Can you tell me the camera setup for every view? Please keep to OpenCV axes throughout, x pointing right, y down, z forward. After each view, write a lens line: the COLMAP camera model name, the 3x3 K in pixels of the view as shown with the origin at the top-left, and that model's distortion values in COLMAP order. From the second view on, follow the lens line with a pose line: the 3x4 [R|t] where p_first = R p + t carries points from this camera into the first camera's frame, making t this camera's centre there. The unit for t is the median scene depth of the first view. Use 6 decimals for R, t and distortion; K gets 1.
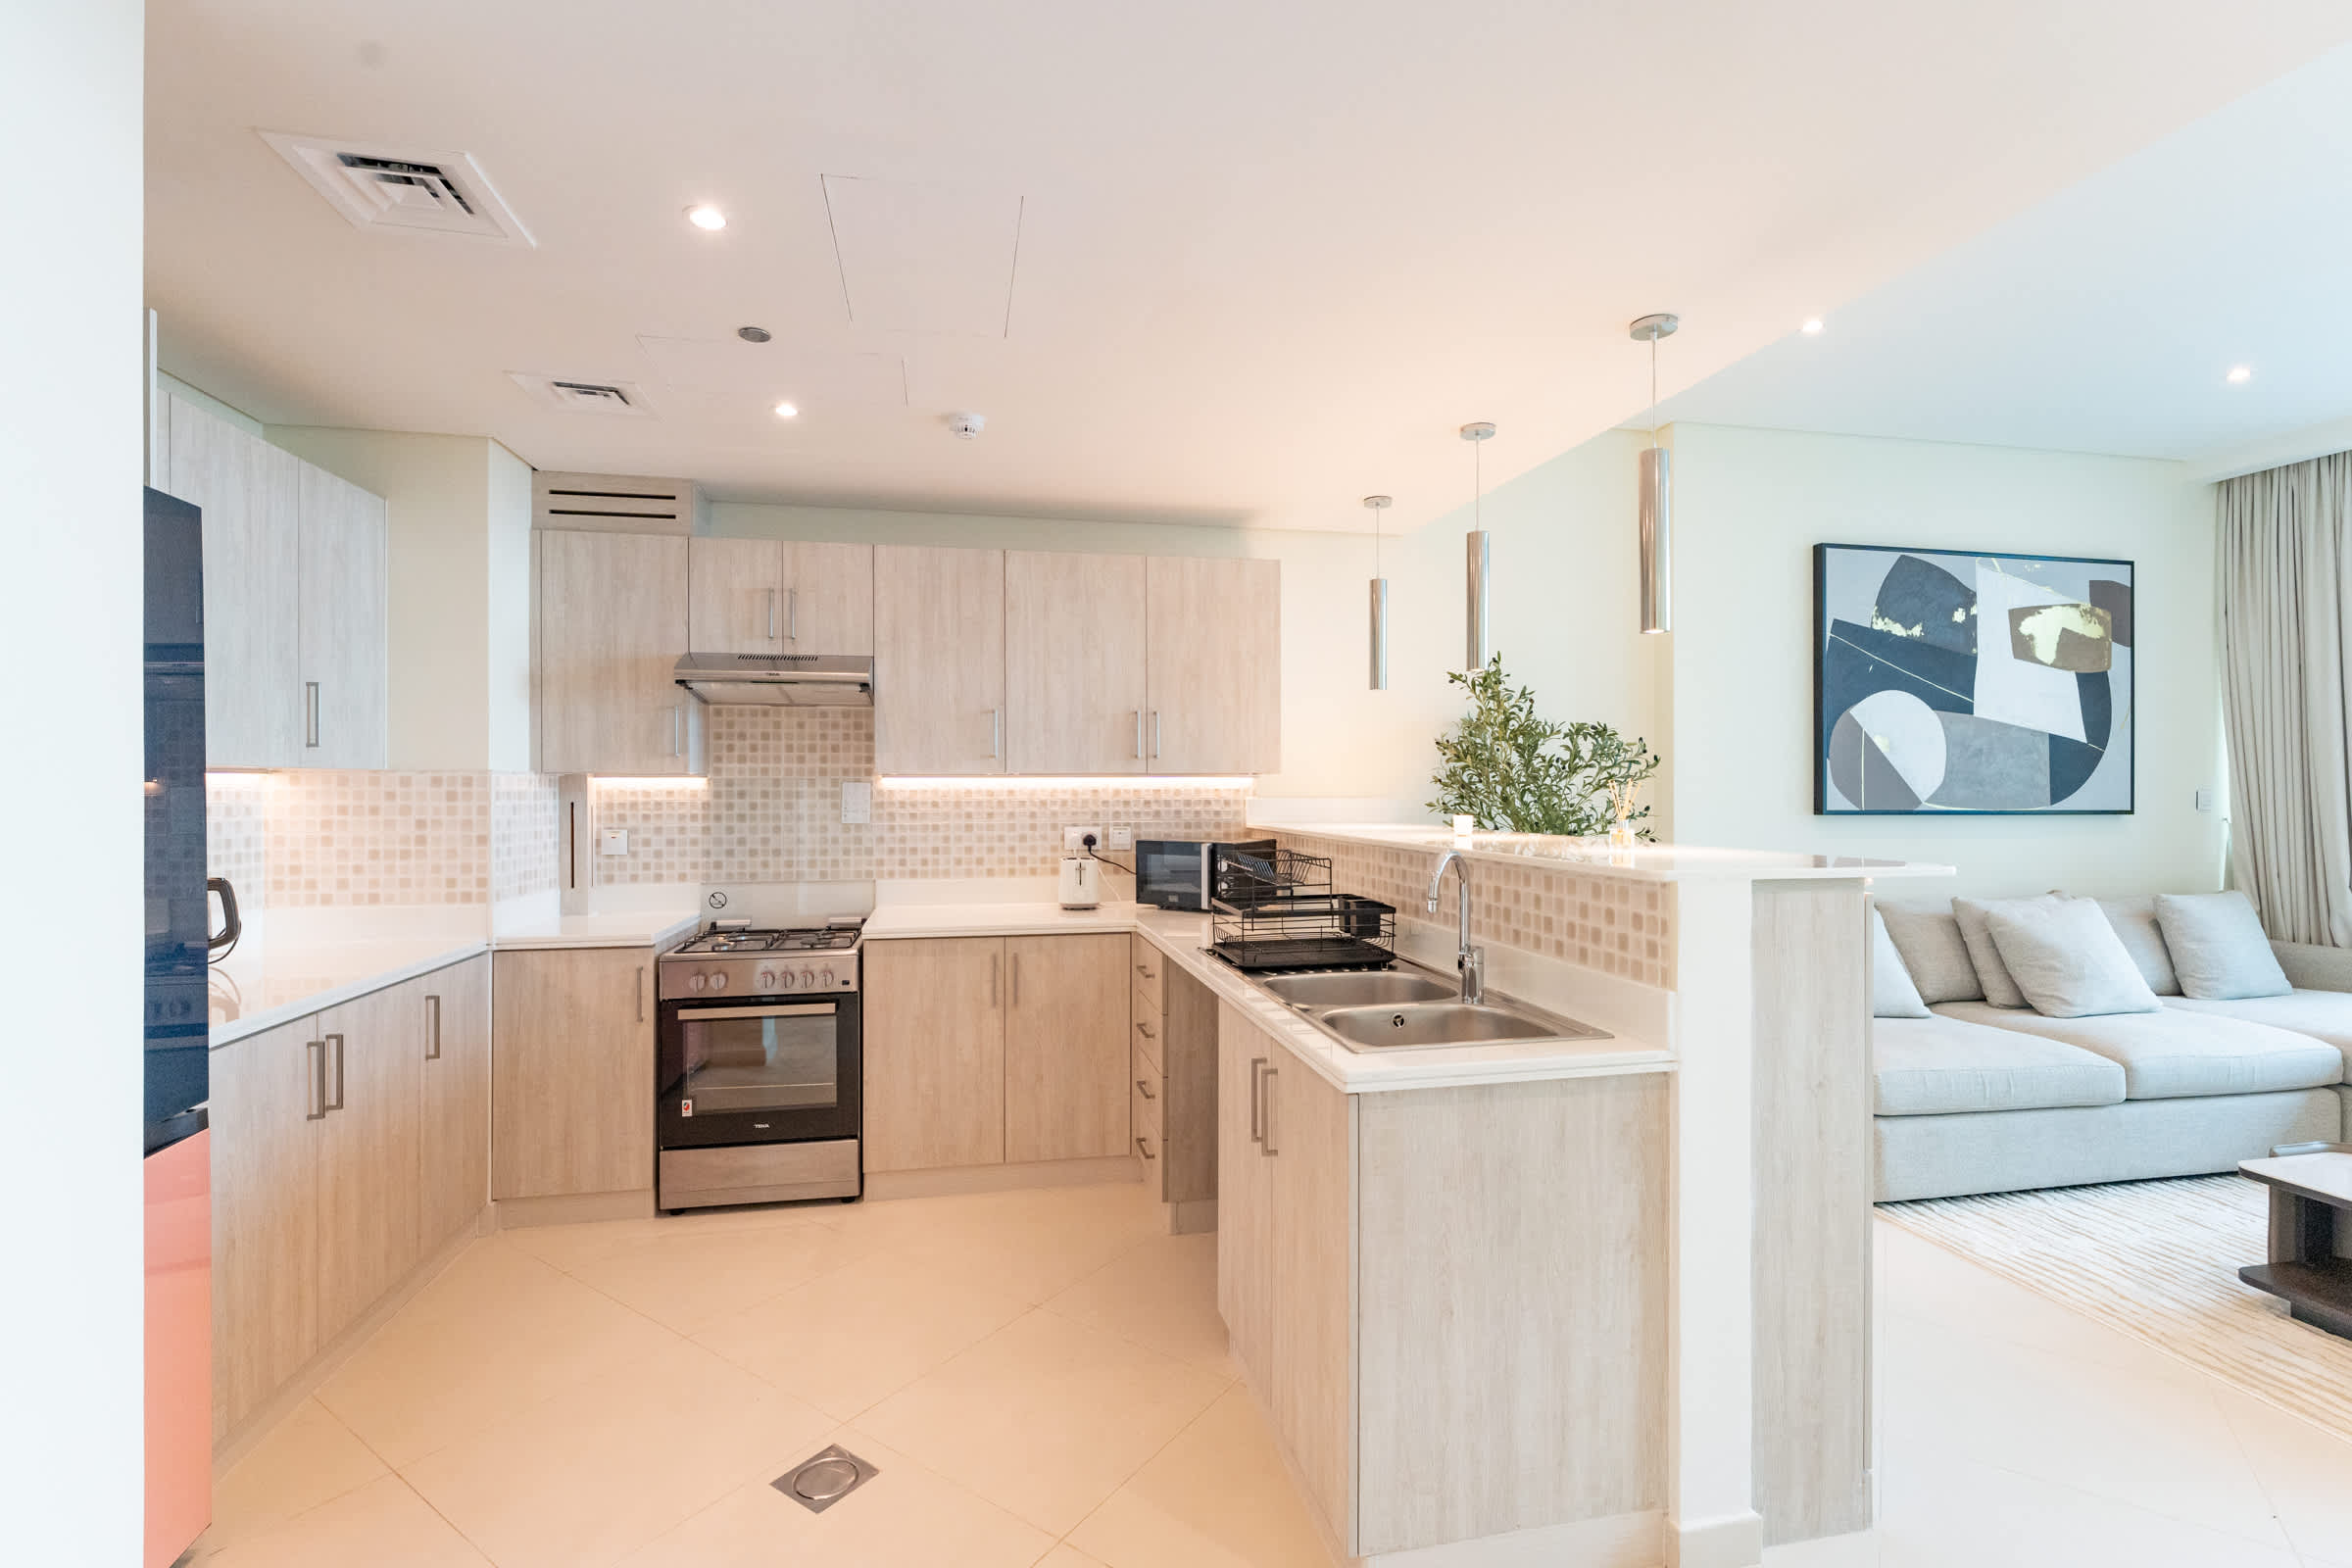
lens RADIAL K [[1039.4, 0, 1176.0], [0, 1039.4, 784.0], [0, 0, 1]] dist [-0.001443, -0.000221]
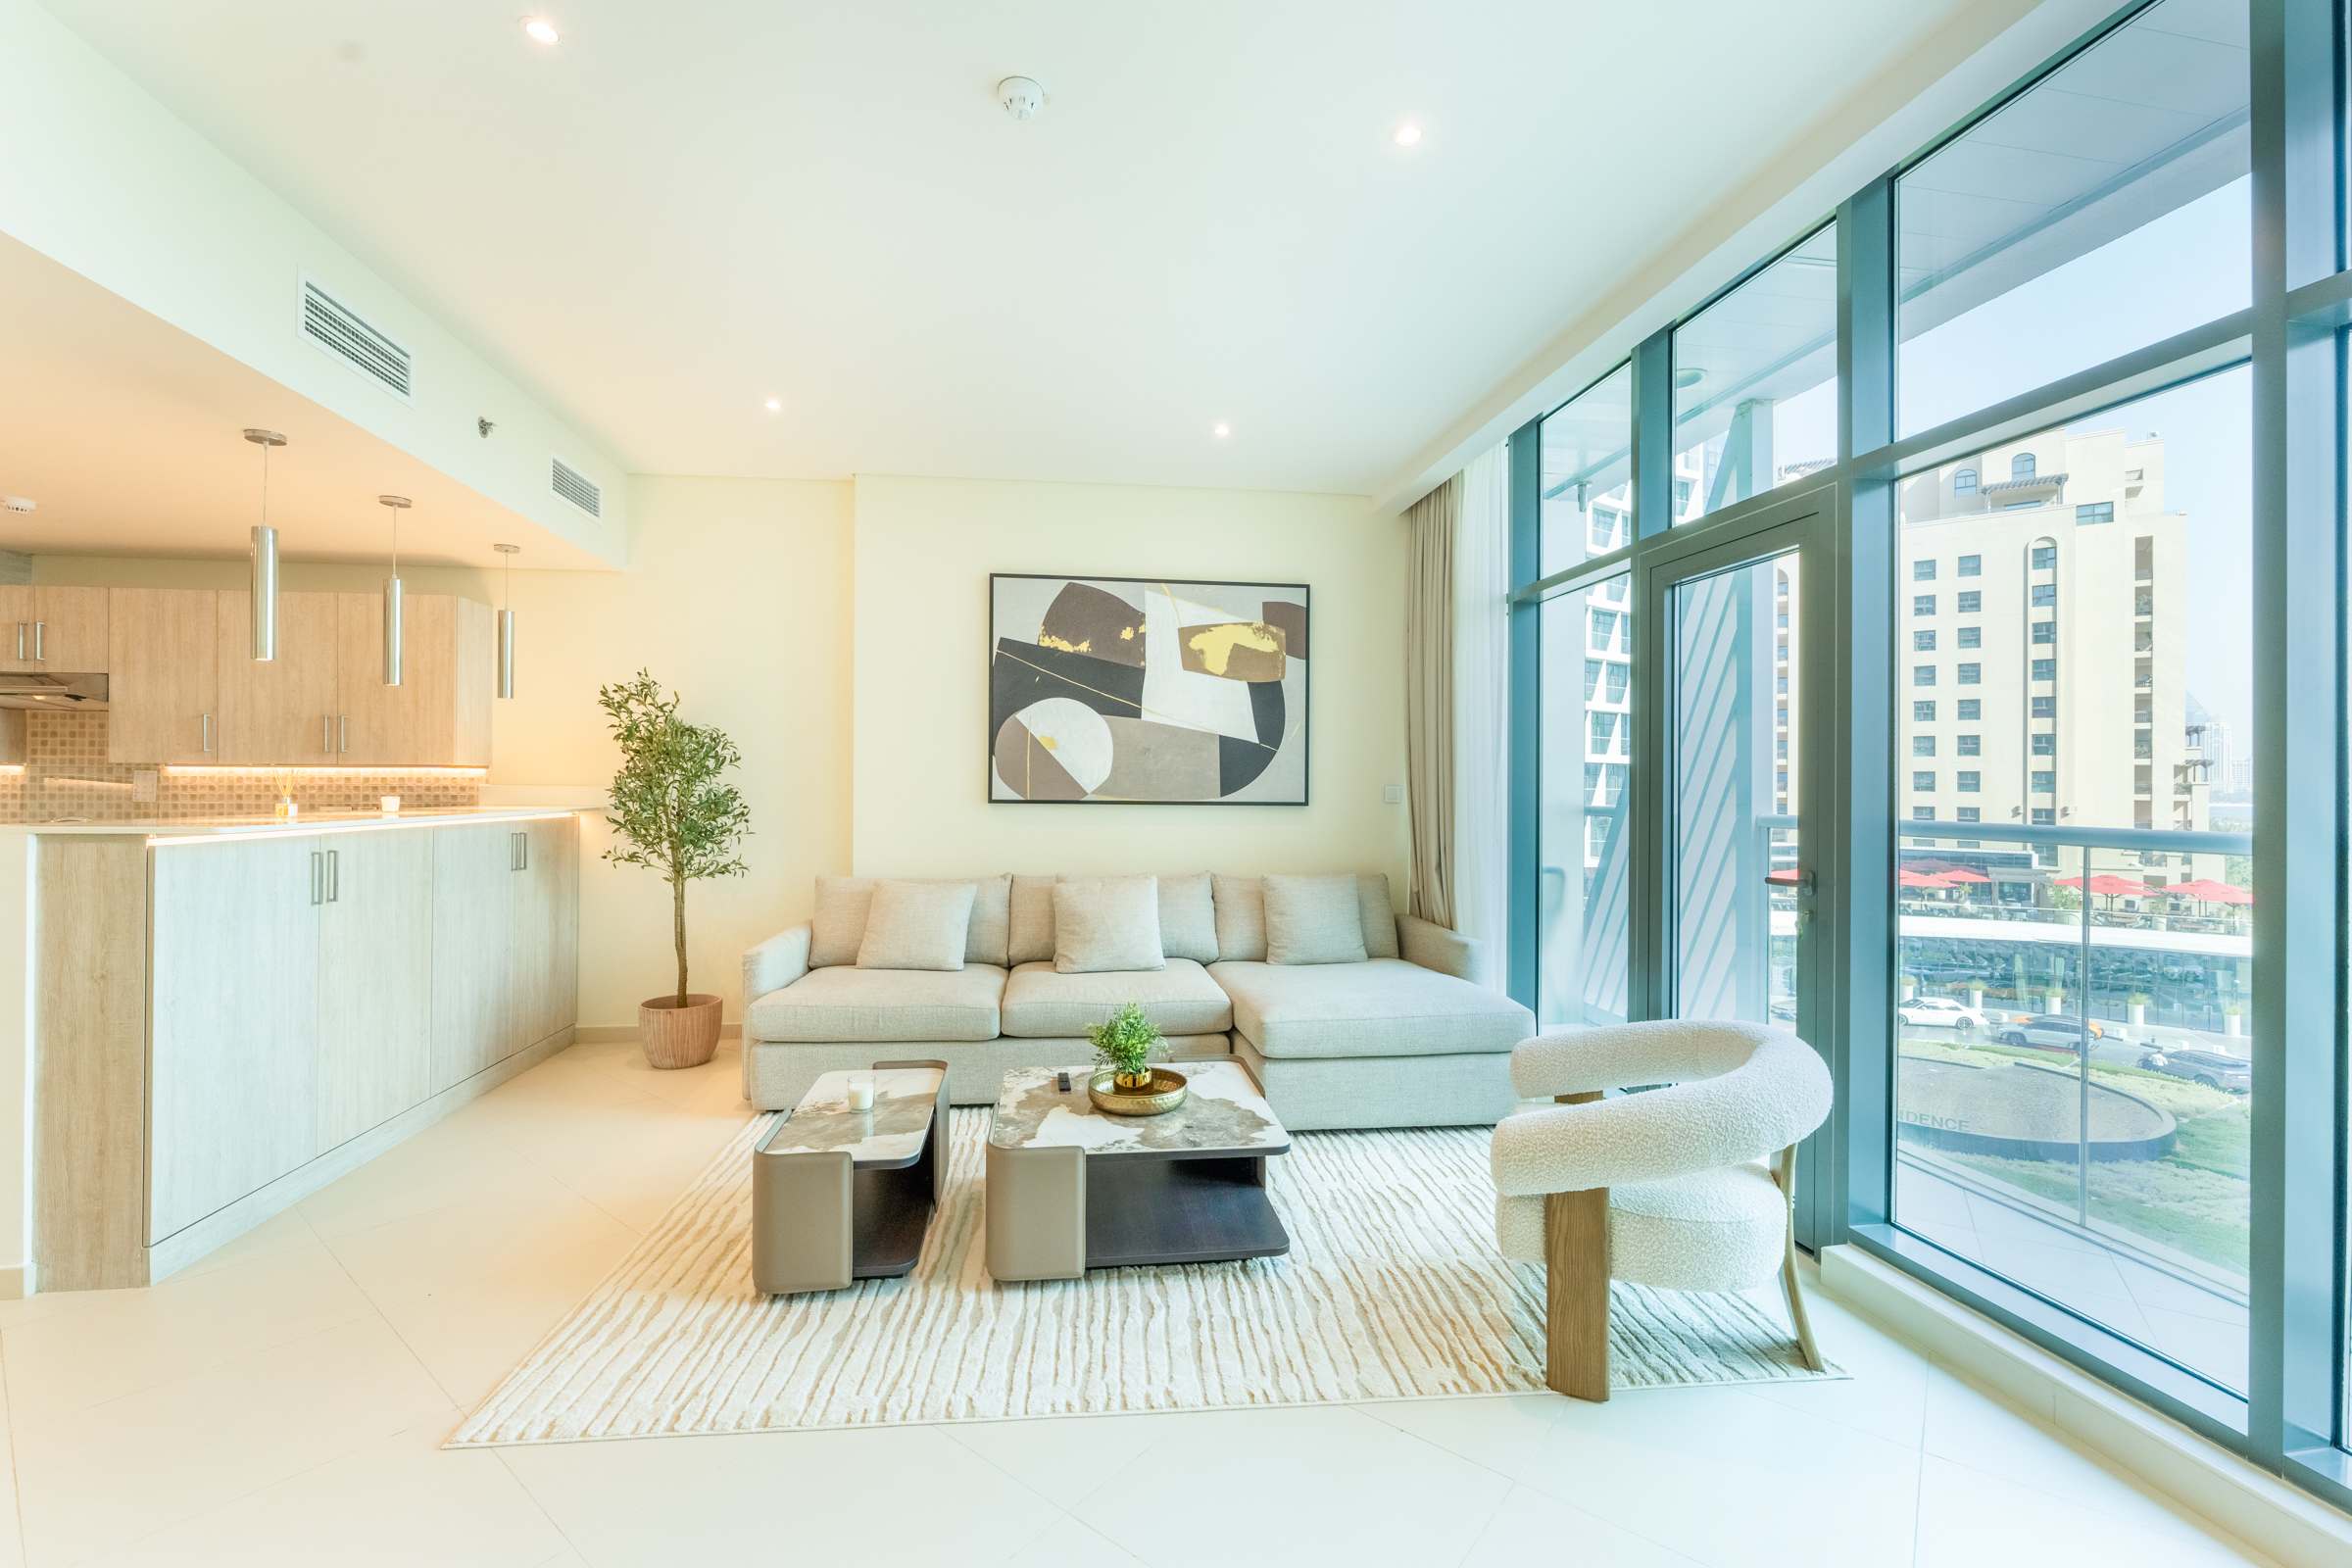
lens RADIAL K [[987.6, 0, 1161.4], [0, 987.6, 780.8], [0, 0, 1]] dist [-0.001426, -0.000038]
pose [[0.996999, 0.006390, -0.077146, 0.890630], [-0.006431, 0.999979, -0.000282, 0.003242], [0.077142, 0.000777, 0.997020, -0.103685]]
